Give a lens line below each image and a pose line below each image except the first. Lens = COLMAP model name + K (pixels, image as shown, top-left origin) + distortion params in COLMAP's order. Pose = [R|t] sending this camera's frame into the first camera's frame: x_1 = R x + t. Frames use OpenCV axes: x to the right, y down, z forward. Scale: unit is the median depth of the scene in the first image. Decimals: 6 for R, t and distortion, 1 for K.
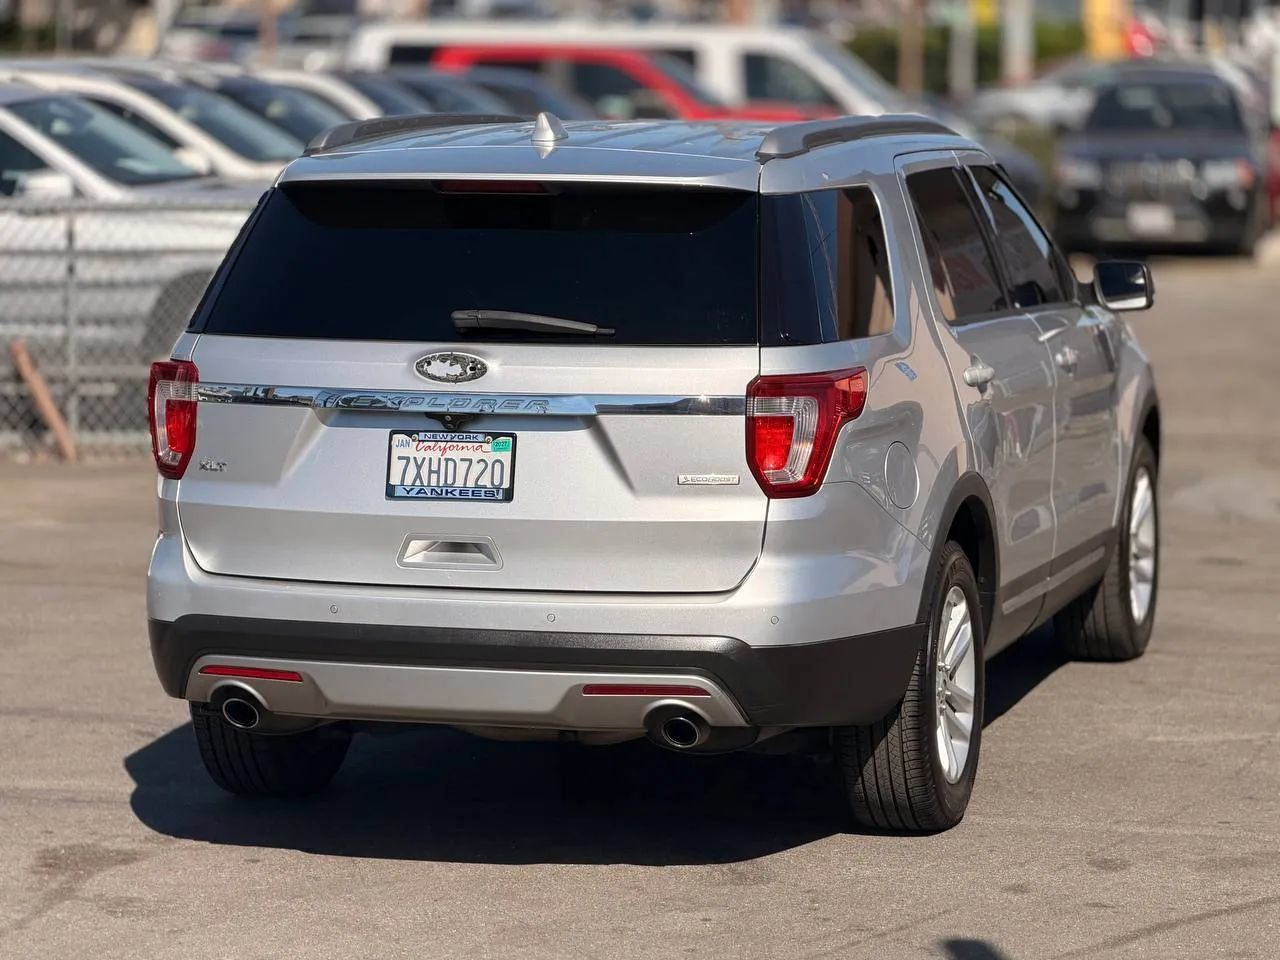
lens RADIAL K [[3996.0, 0, 647.8], [0, 3996.0, 476.5], [0, 0, 1]] dist [0.199019, 0.000000]
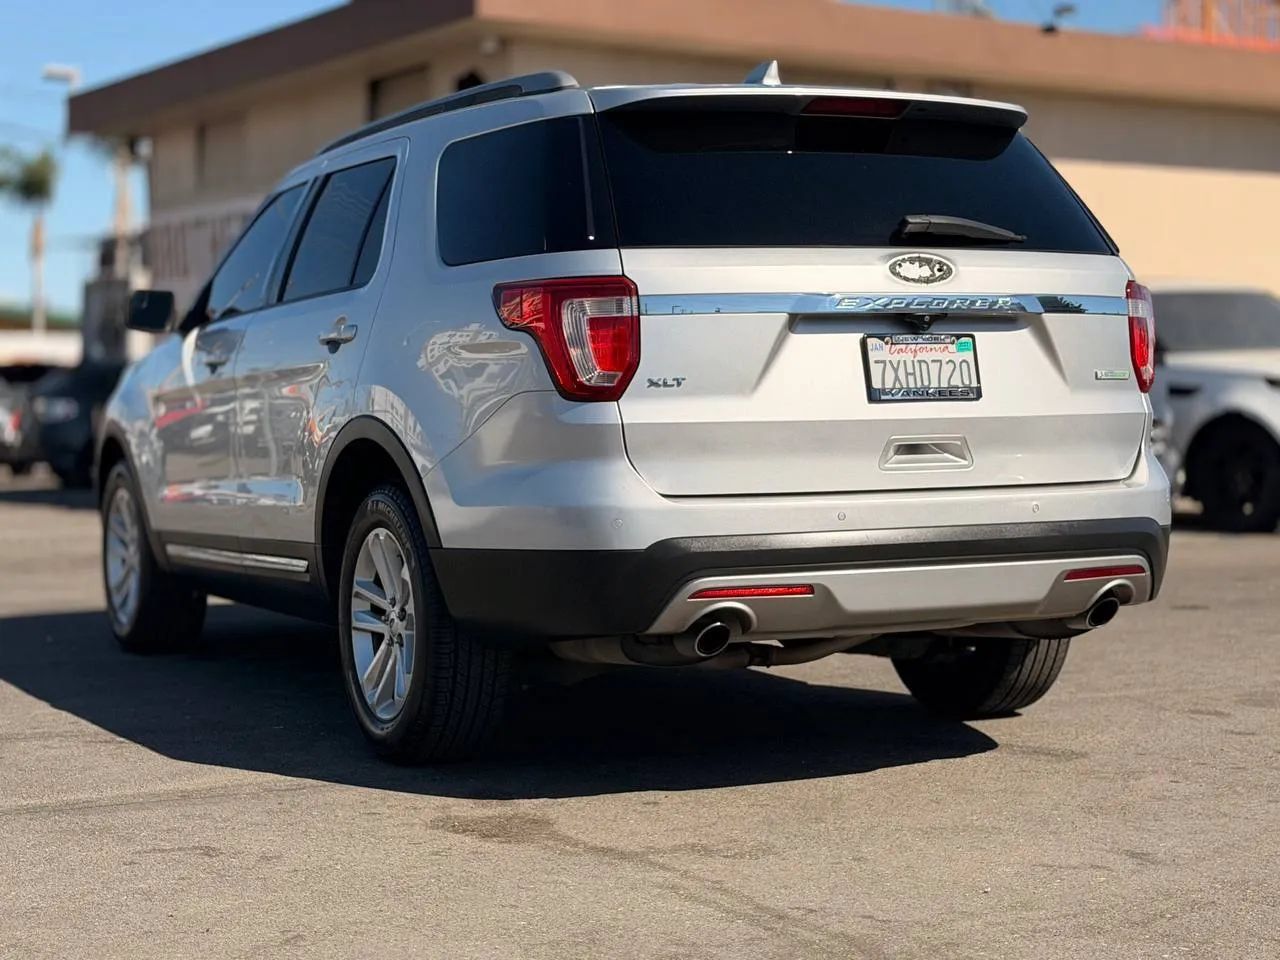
lens RADIAL K [[2275.2, 0, 643.5], [0, 2275.2, 498.5], [0, 0, 1]] dist [0.133376, 0.000000]
pose [[0.744418, -0.041371, 0.666431, -0.481537], [0.082794, 0.996095, -0.030646, 0.041609], [-0.662561, 0.077990, 0.744936, 0.617005]]
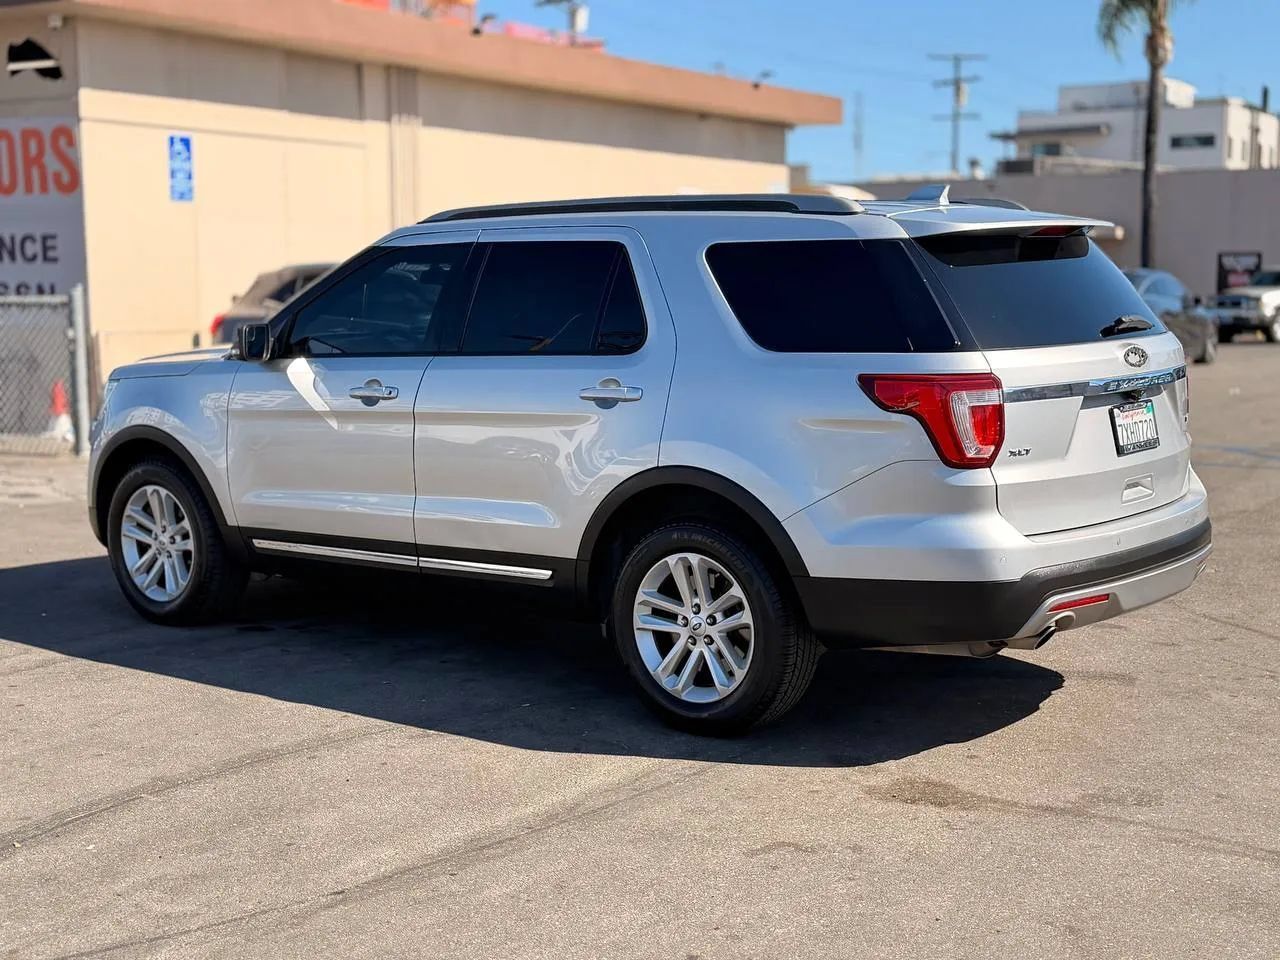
lens RADIAL K [[1781.0, 0, 639.8], [0, 1781.0, 482.8], [0, 0, 1]] dist [0.112427, 0.000000]
pose [[0.391866, -0.124904, 0.911504, -0.687597], [0.107254, 0.990188, 0.089577, -0.057816], [-0.913749, 0.062660, 0.401417, 0.900335]]
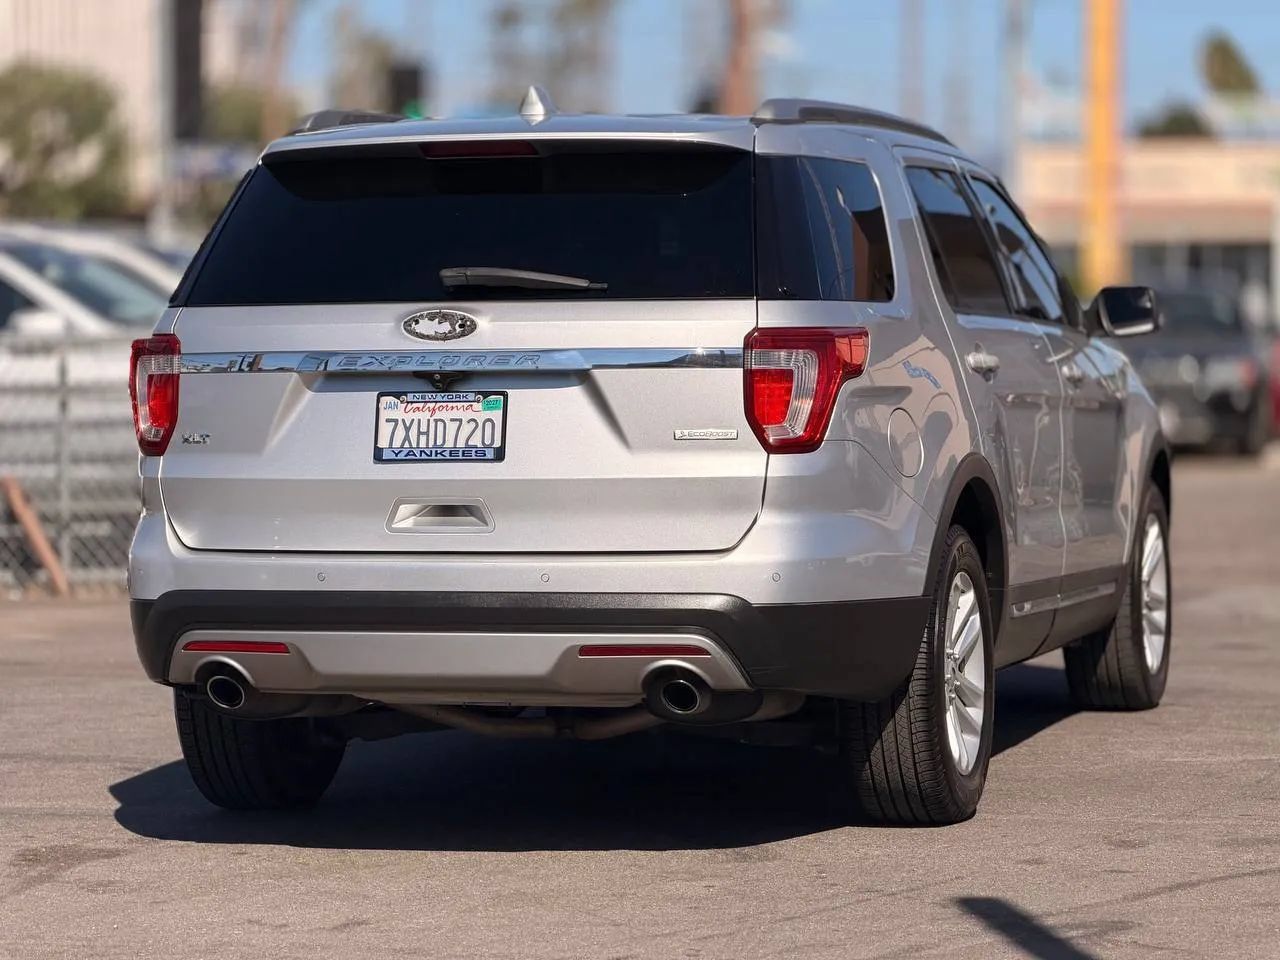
lens RADIAL K [[3996.0, 0, 635.8], [0, 3996.0, 481.9], [0, 0, 1]] dist [0.199019, 0.000000]
pose [[0.999916, -0.012323, -0.003999, 0.001872], [0.012021, 0.997588, -0.068367, 0.077026], [0.004831, 0.068313, 0.997652, 0.032402]]
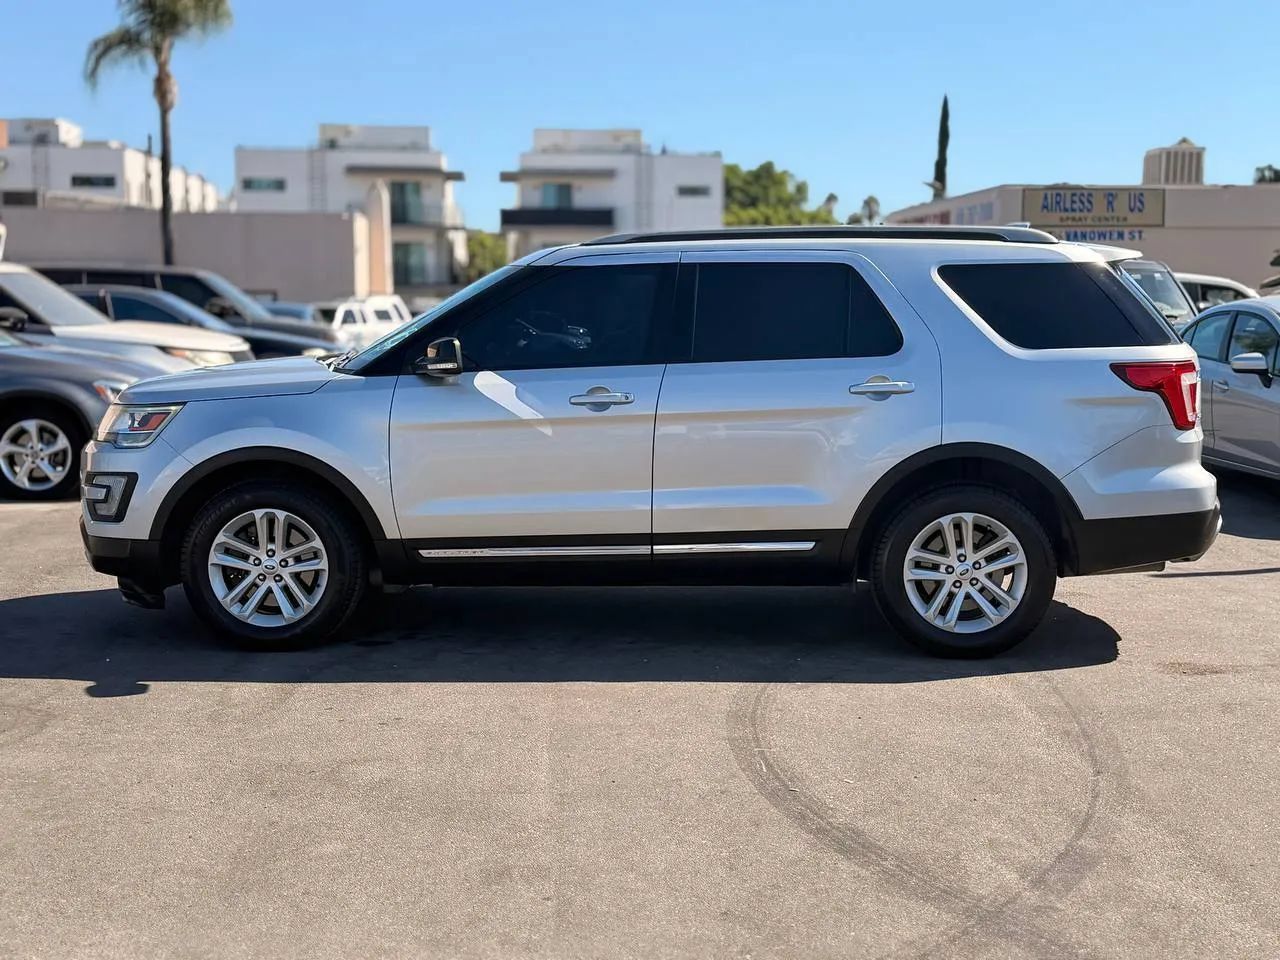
lens RADIAL K [[1803.4, 0, 622.6], [0, 1803.4, 468.5], [0, 0, 1]] dist [0.130170, 0.000000]
pose [[-0.230444, -0.101194, 0.967810, -0.841440], [0.103919, 0.986331, 0.127875, -0.110838], [-0.967521, 0.130041, -0.216778, 1.448897]]
